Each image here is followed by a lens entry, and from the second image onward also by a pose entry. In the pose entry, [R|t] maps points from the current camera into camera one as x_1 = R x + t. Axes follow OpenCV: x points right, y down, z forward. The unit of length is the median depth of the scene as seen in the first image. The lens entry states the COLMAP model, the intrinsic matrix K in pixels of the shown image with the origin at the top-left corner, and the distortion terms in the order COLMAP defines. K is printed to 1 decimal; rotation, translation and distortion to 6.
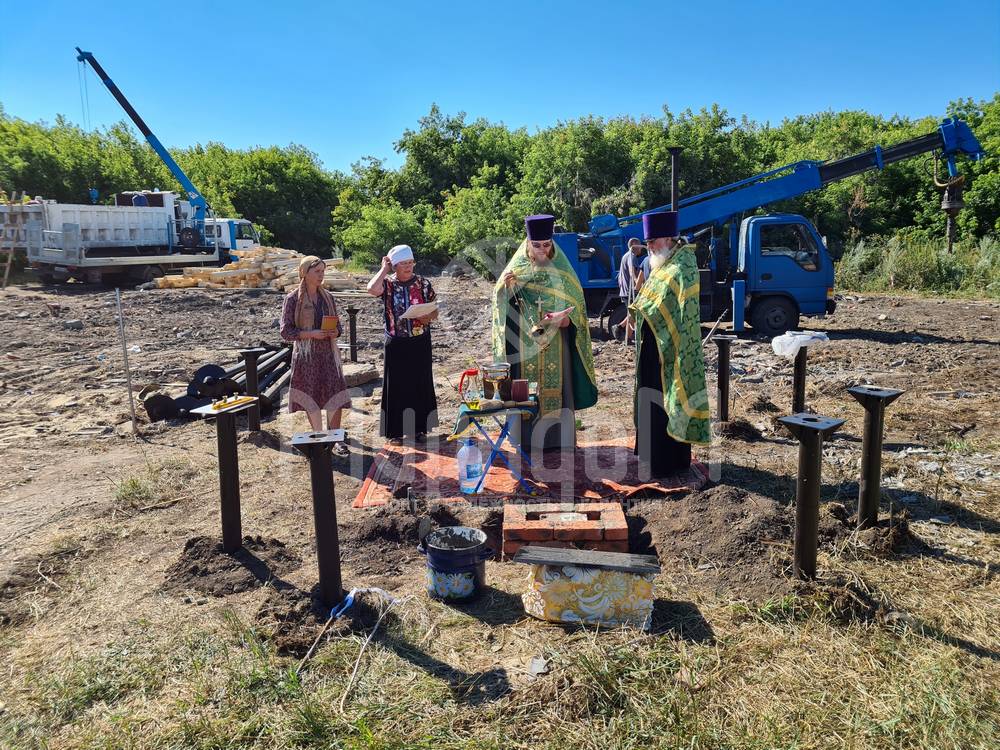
lens RADIAL K [[764.1, 0, 583.0], [0, 764.1, 373.5], [0, 0, 1]] dist [0.055630, -0.053081]
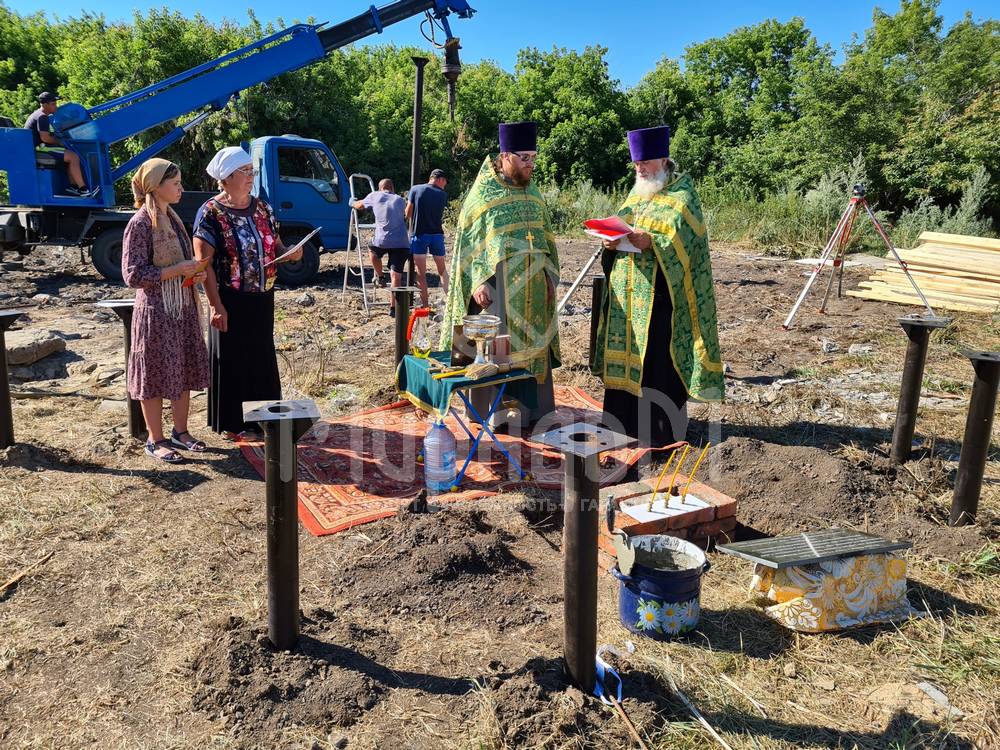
lens RADIAL K [[772.2, 0, 498.3], [0, 772.2, 380.3], [0, 0, 1]] dist [0.060778, -0.054286]
pose [[0.865665, -0.089526, 0.492554, -0.128618], [0.049544, 0.994371, 0.093661, -0.005674], [-0.498166, -0.056676, 0.865227, 0.086055]]
